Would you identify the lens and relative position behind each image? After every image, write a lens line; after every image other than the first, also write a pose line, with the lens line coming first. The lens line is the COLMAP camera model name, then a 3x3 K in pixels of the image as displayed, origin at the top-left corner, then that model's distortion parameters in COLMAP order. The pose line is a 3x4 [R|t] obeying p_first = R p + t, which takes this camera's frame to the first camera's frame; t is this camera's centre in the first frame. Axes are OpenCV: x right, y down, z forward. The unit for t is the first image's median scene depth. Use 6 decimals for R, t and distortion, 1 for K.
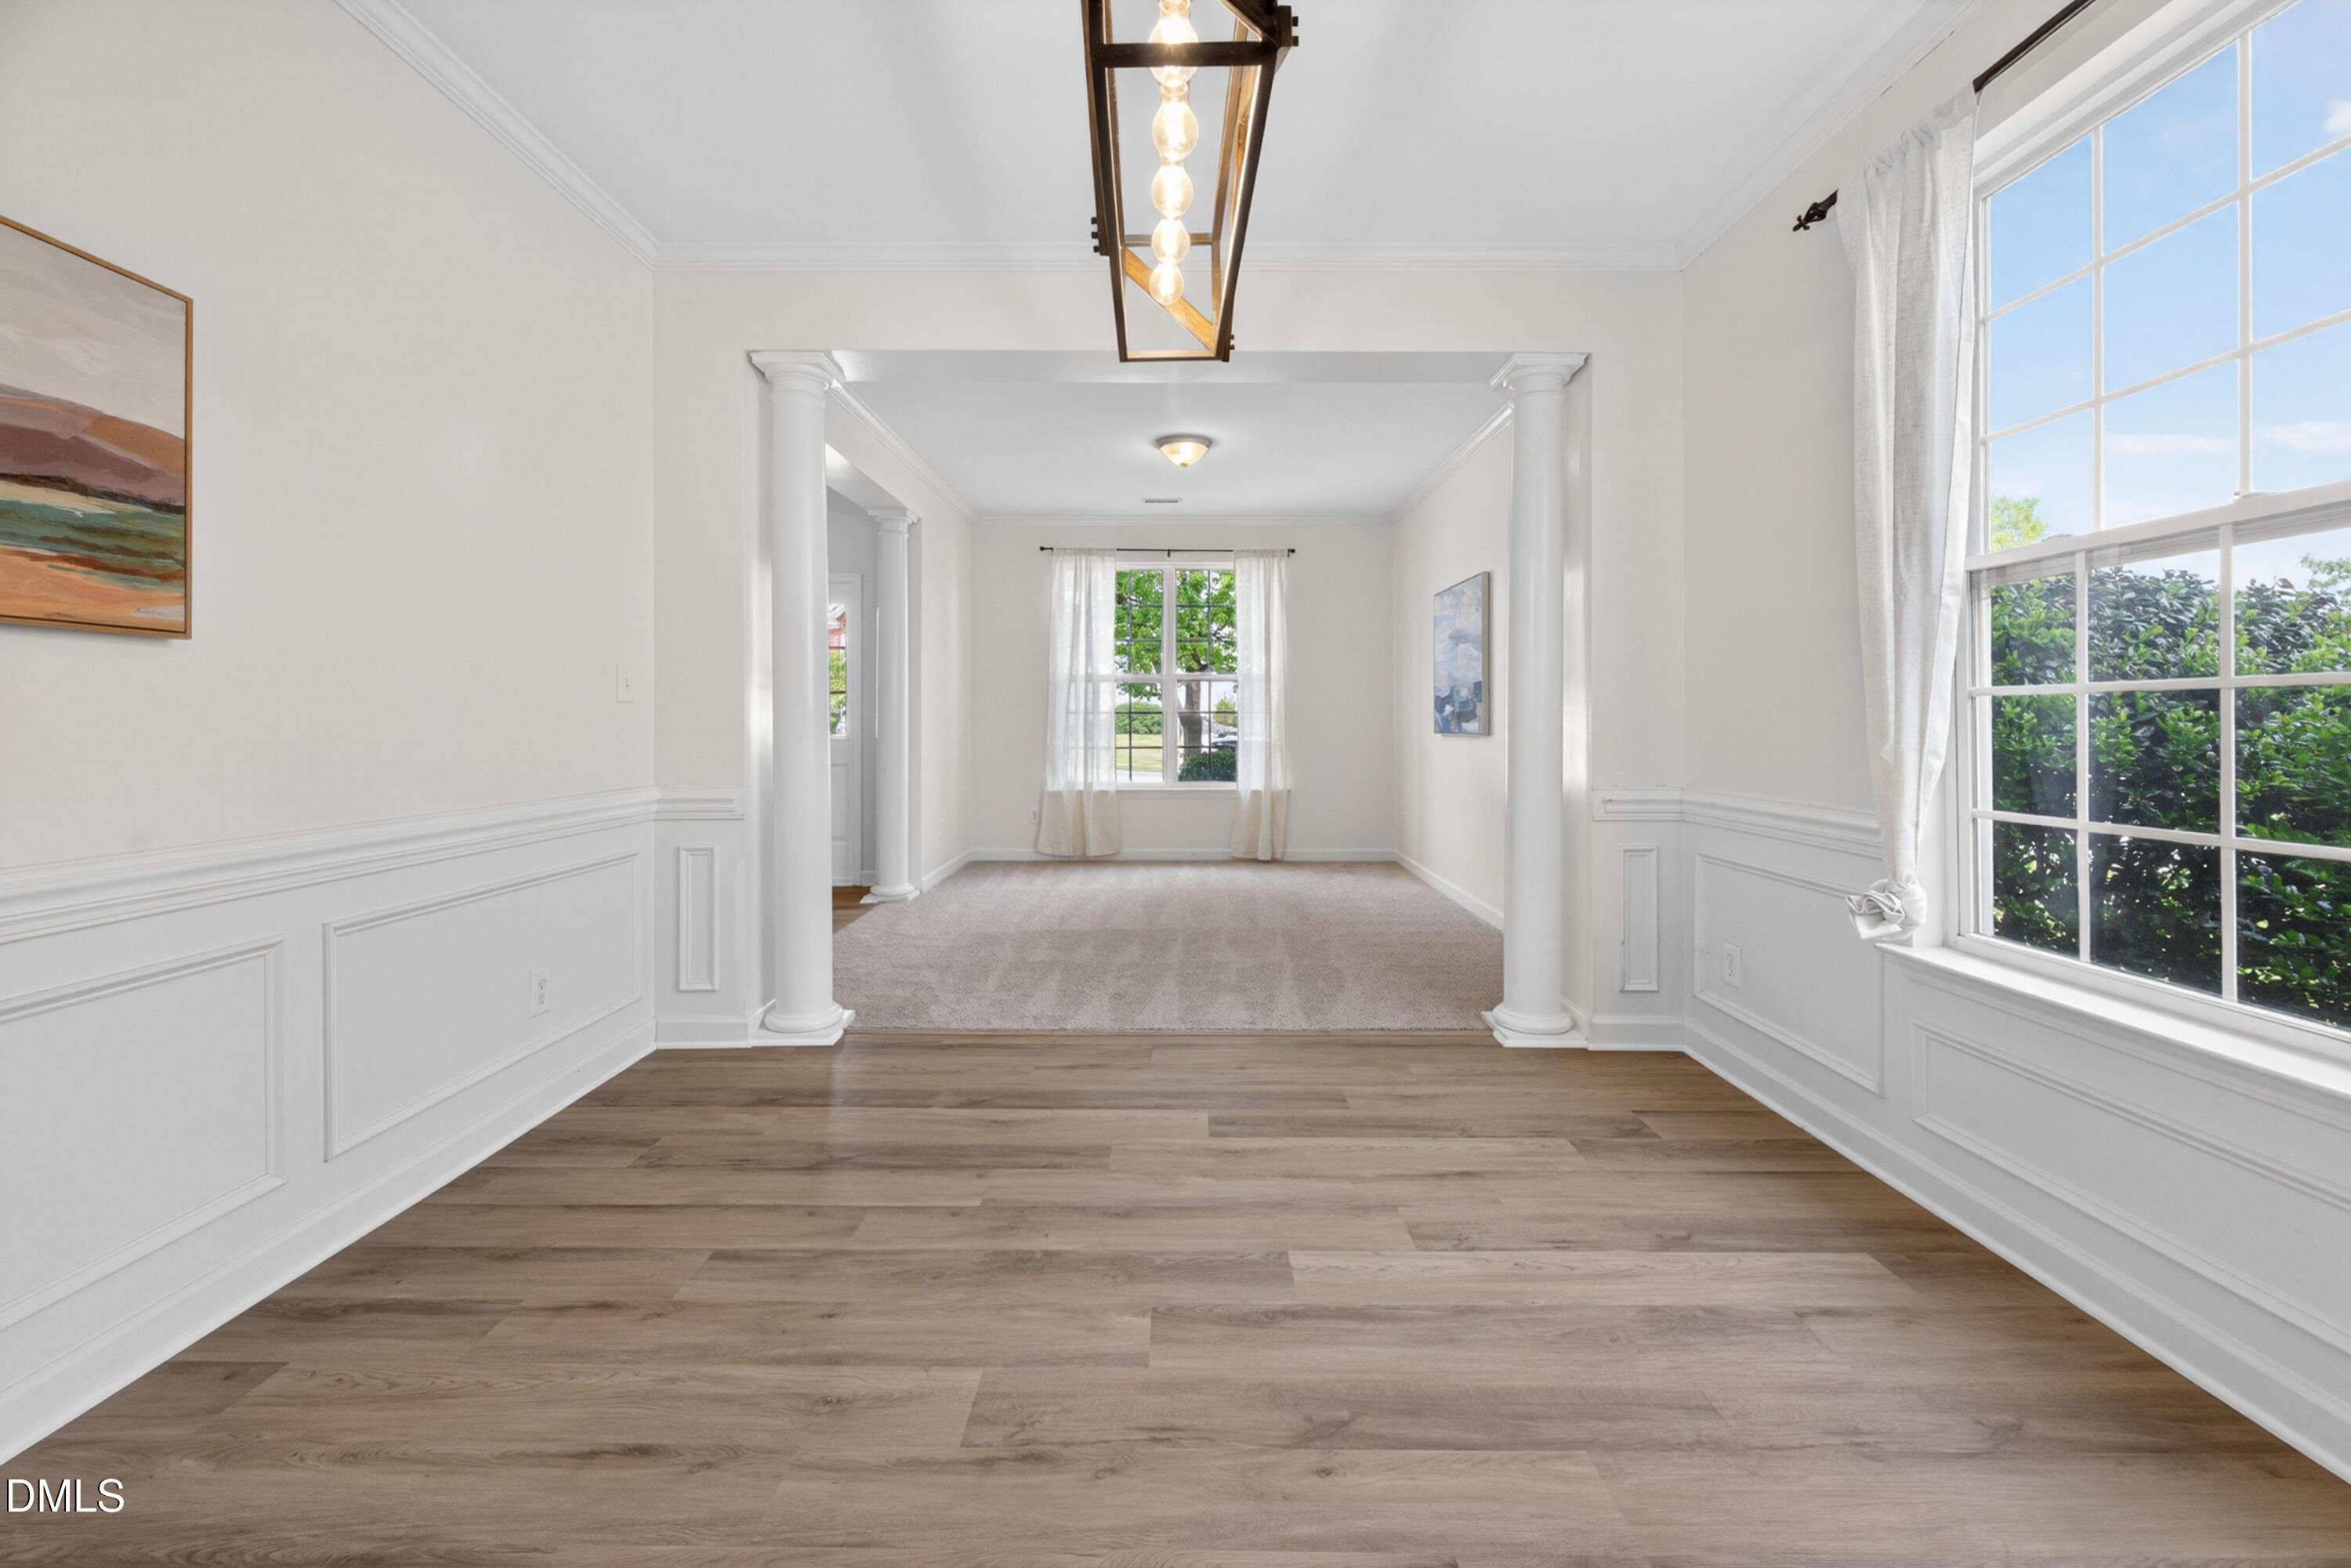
lens RADIAL K [[963.1, 0, 1170.3], [0, 963.1, 717.8], [0, 0, 1]] dist [-0.001497, -0.000174]
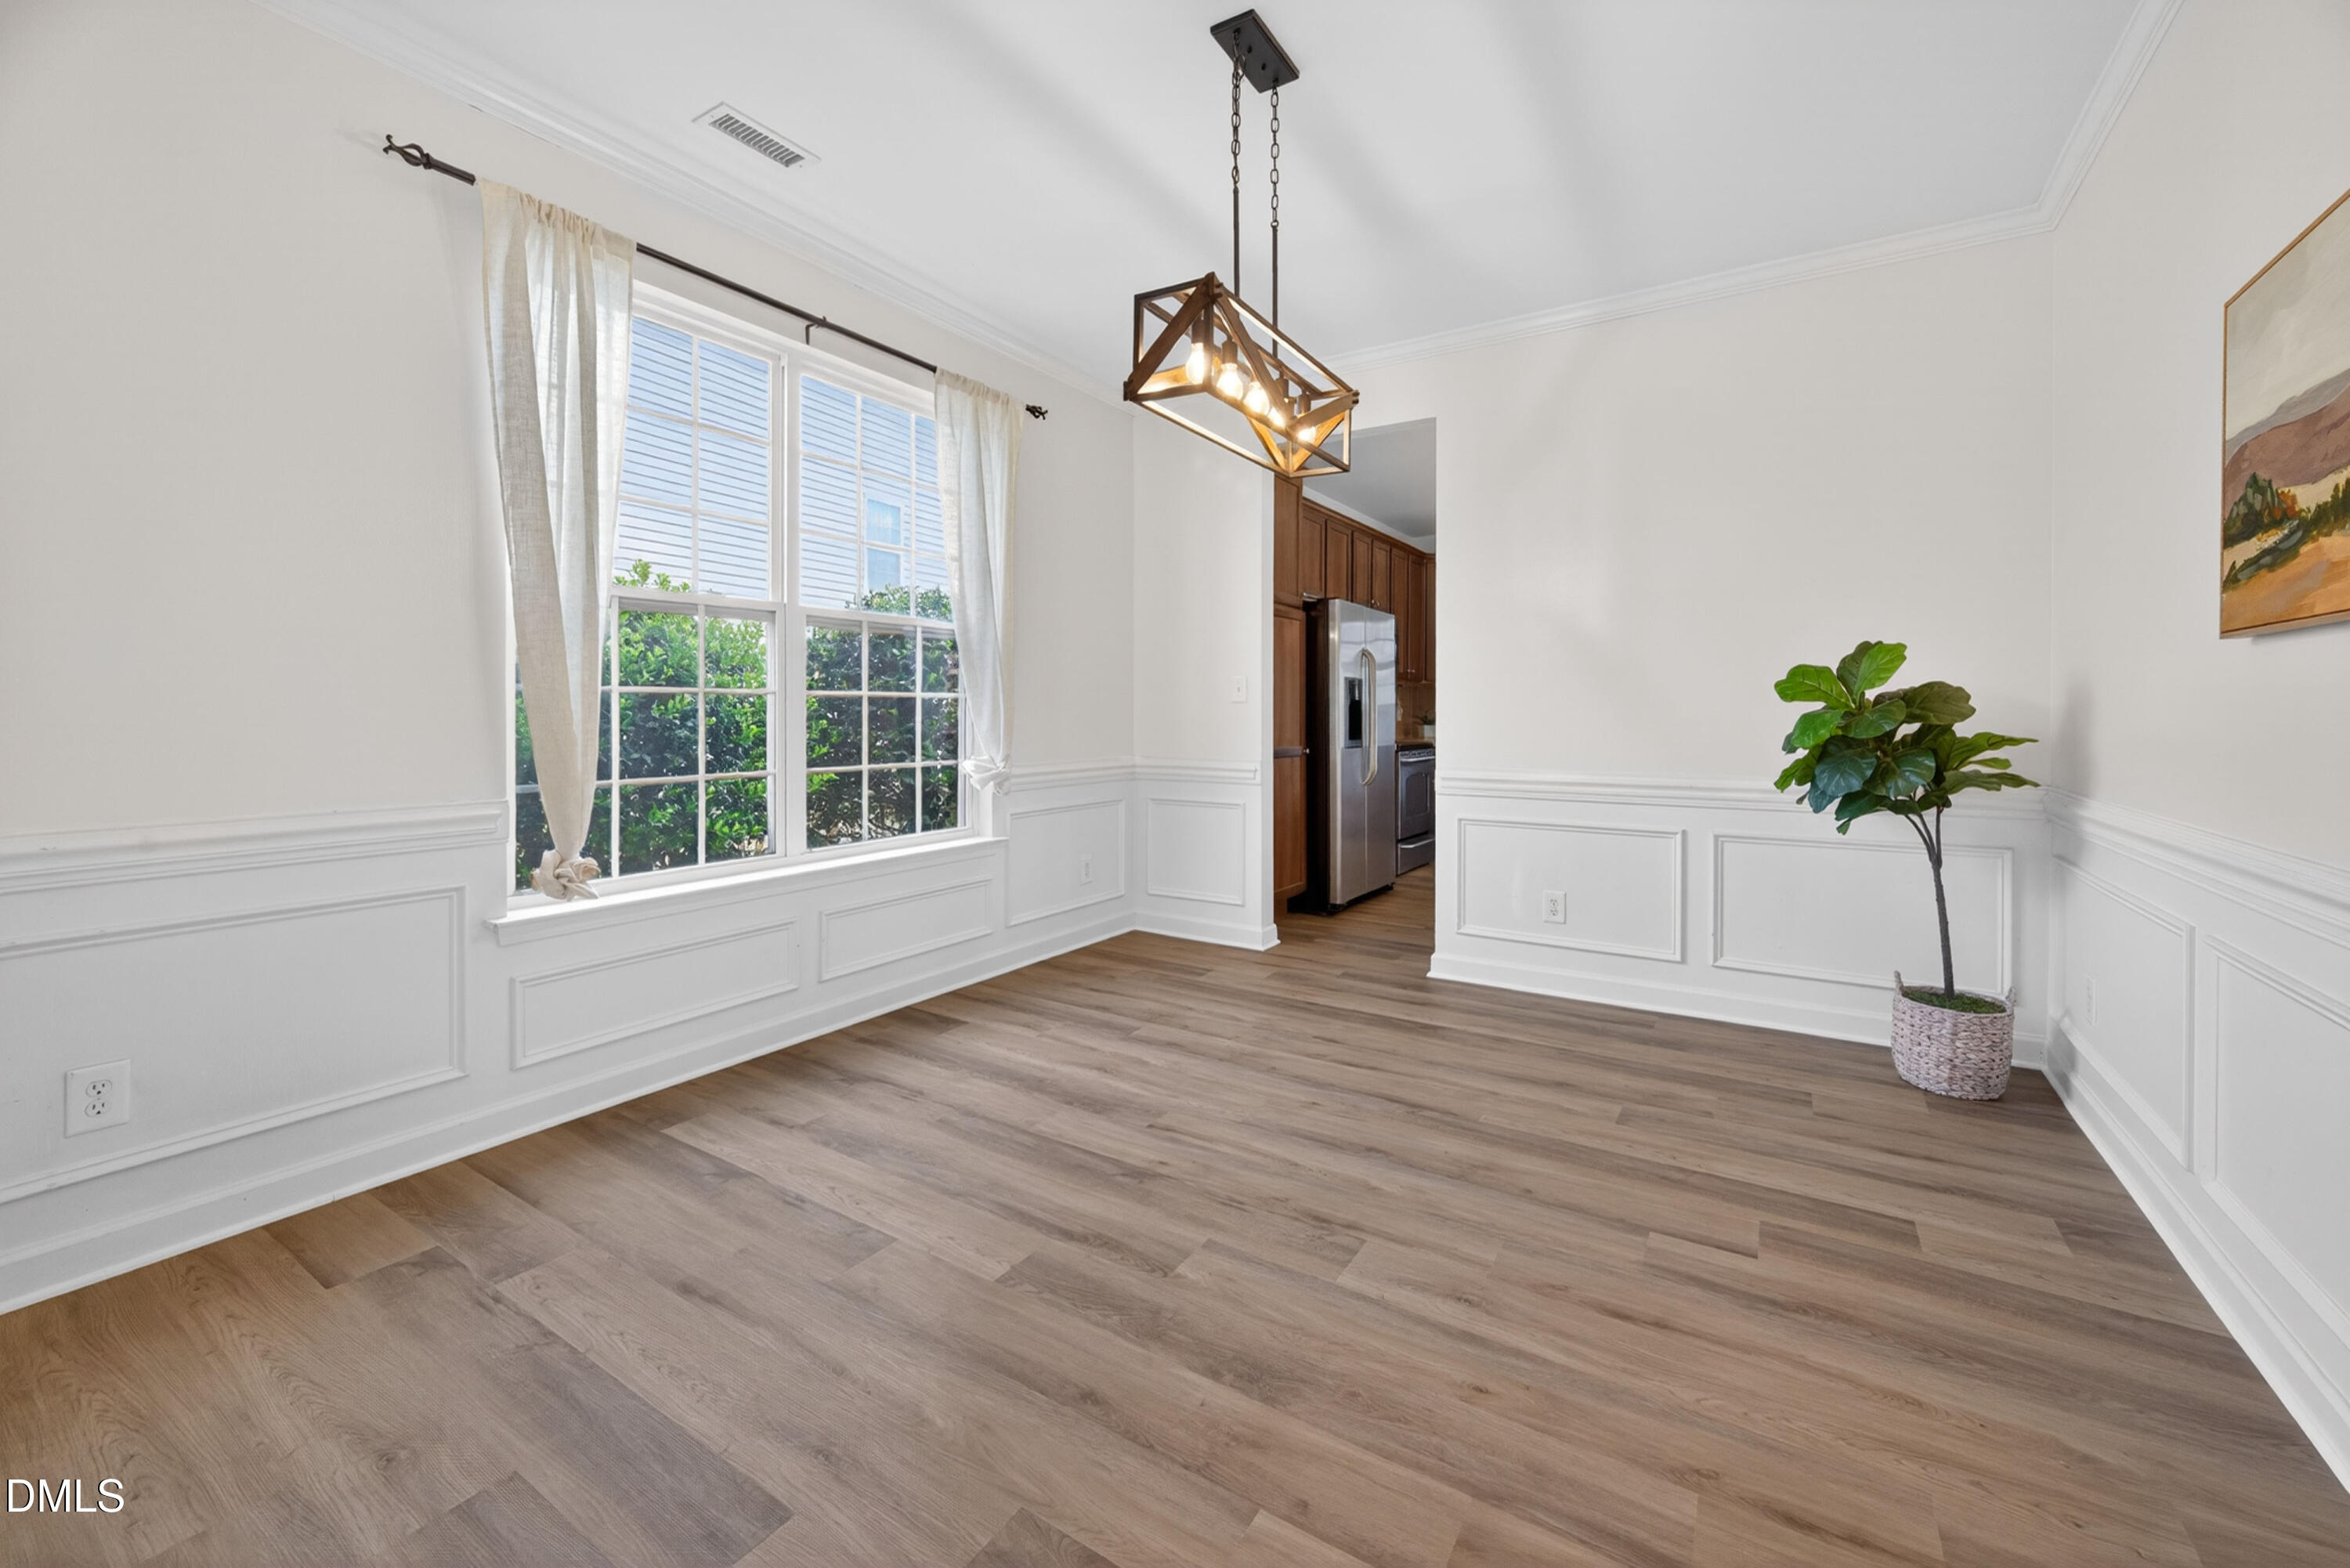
lens RADIAL K [[962.6, 0, 1169.8], [0, 962.6, 717.8], [0, 0, 1]] dist [-0.001497, -0.000174]
pose [[-0.848357, -0.004212, 0.529408, -0.571086], [-0.002659, 0.999990, 0.003695, 0.002011], [-0.529418, 0.001727, -0.848359, 1.876779]]
